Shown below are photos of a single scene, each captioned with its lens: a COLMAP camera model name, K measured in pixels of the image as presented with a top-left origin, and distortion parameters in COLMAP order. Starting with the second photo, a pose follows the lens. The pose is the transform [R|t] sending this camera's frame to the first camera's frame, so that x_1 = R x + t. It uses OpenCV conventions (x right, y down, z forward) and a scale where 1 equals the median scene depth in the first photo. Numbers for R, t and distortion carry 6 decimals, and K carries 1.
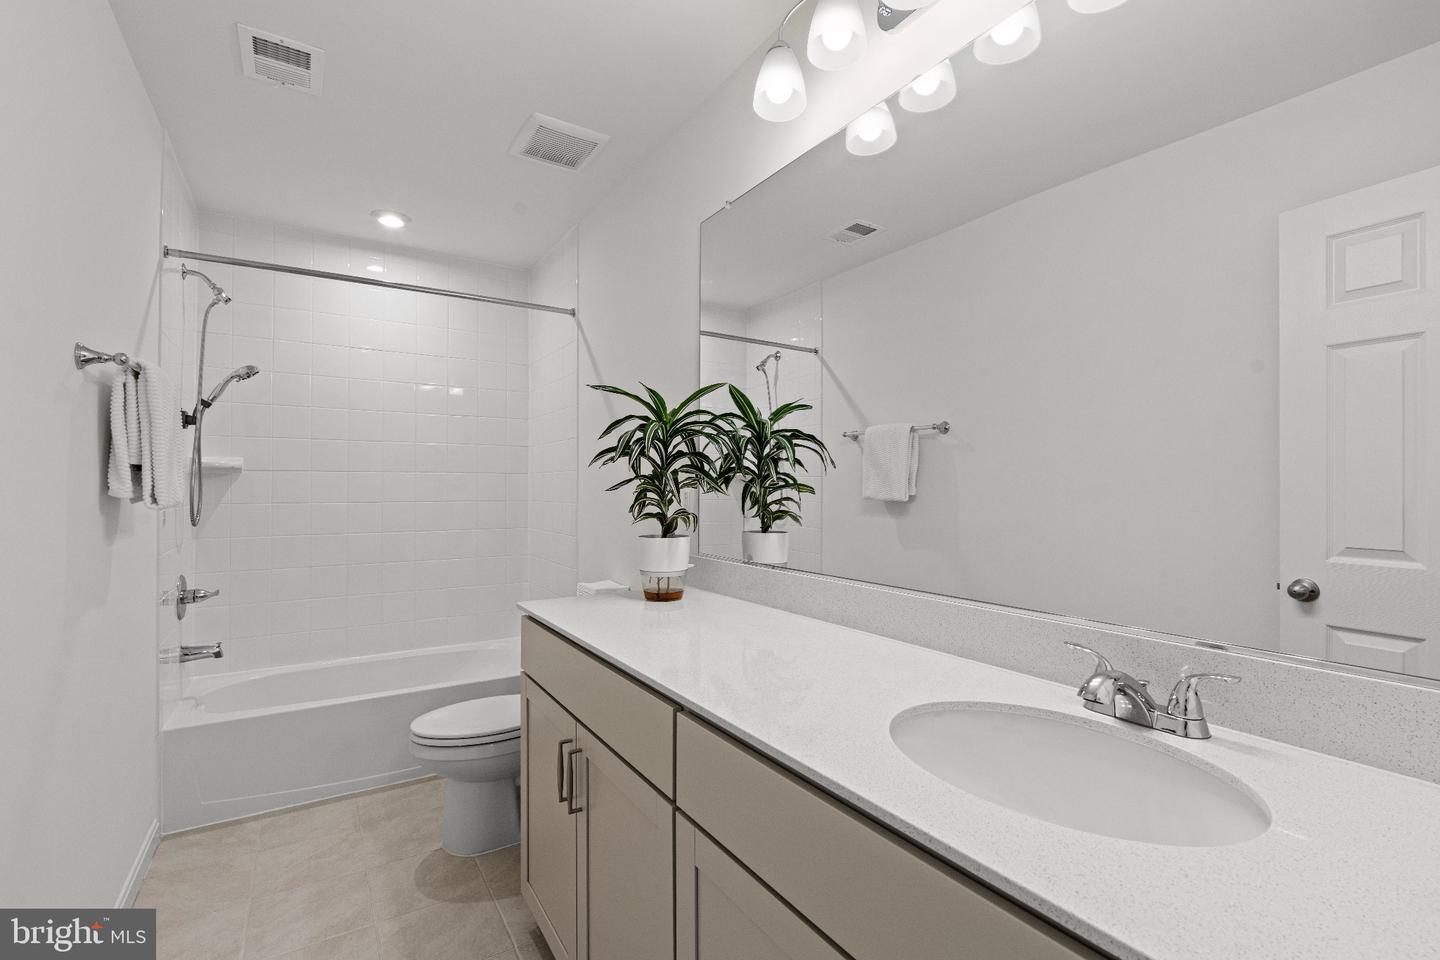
lens RADIAL K [[641.0, 0, 719.9], [0, 641.0, 476.3], [0, 0, 1]] dist [-0.001510, 0.000823]
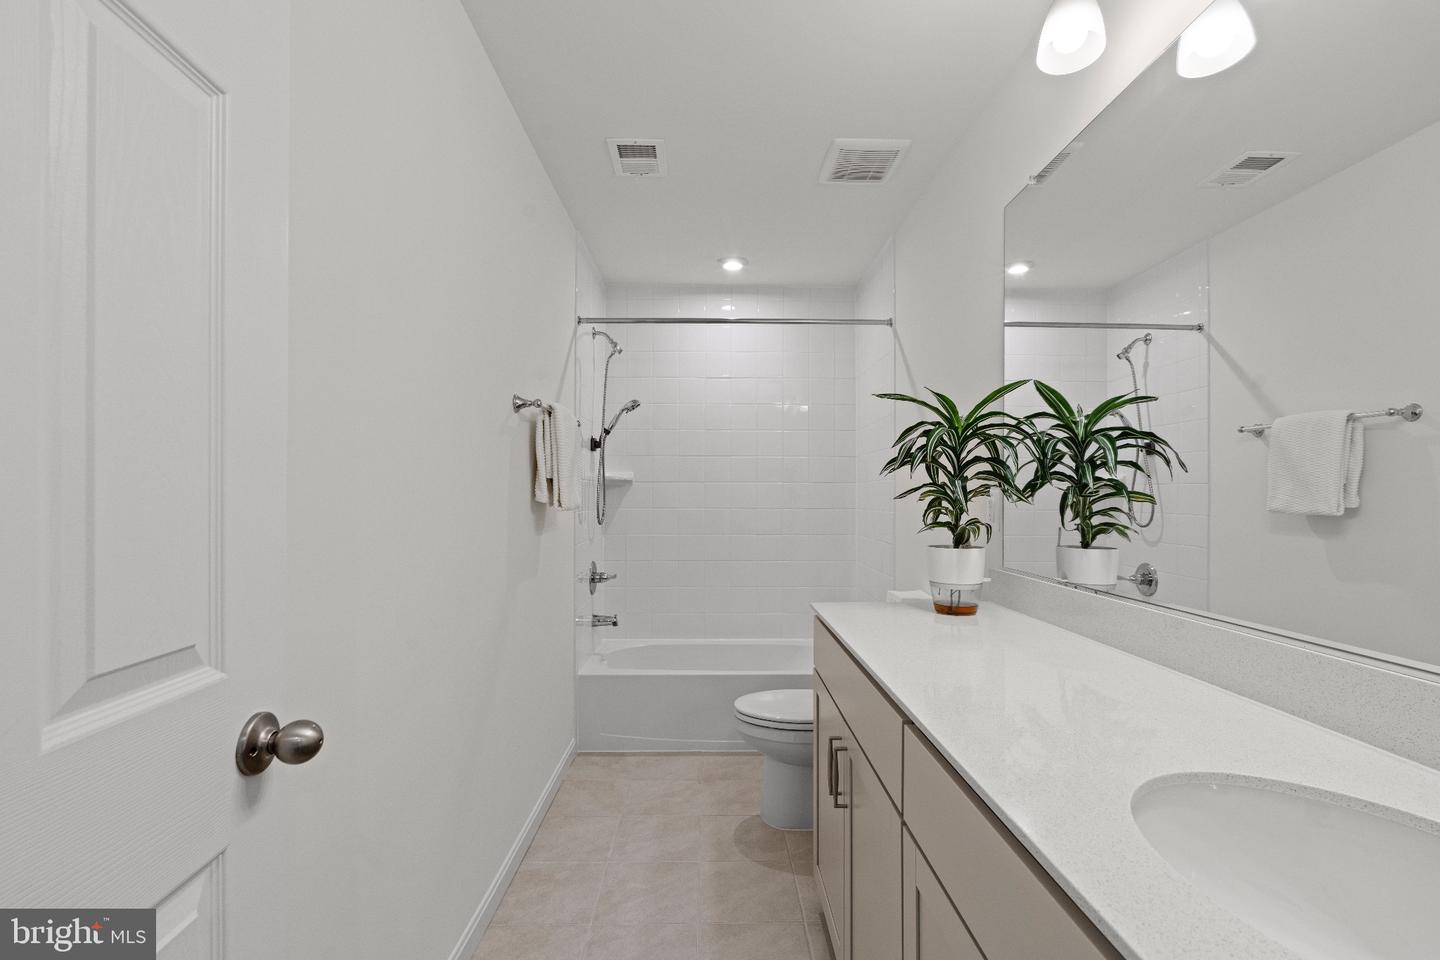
lens RADIAL K [[641.0, 0, 740.1], [0, 641.0, 487.8], [0, 0, 1]] dist [-0.001510, 0.000823]
pose [[0.854835, -0.005195, -0.518874, 0.109739], [0.006424, 0.999979, 0.000572, 0.002548], [0.518860, -0.003822, 0.854850, 0.017784]]
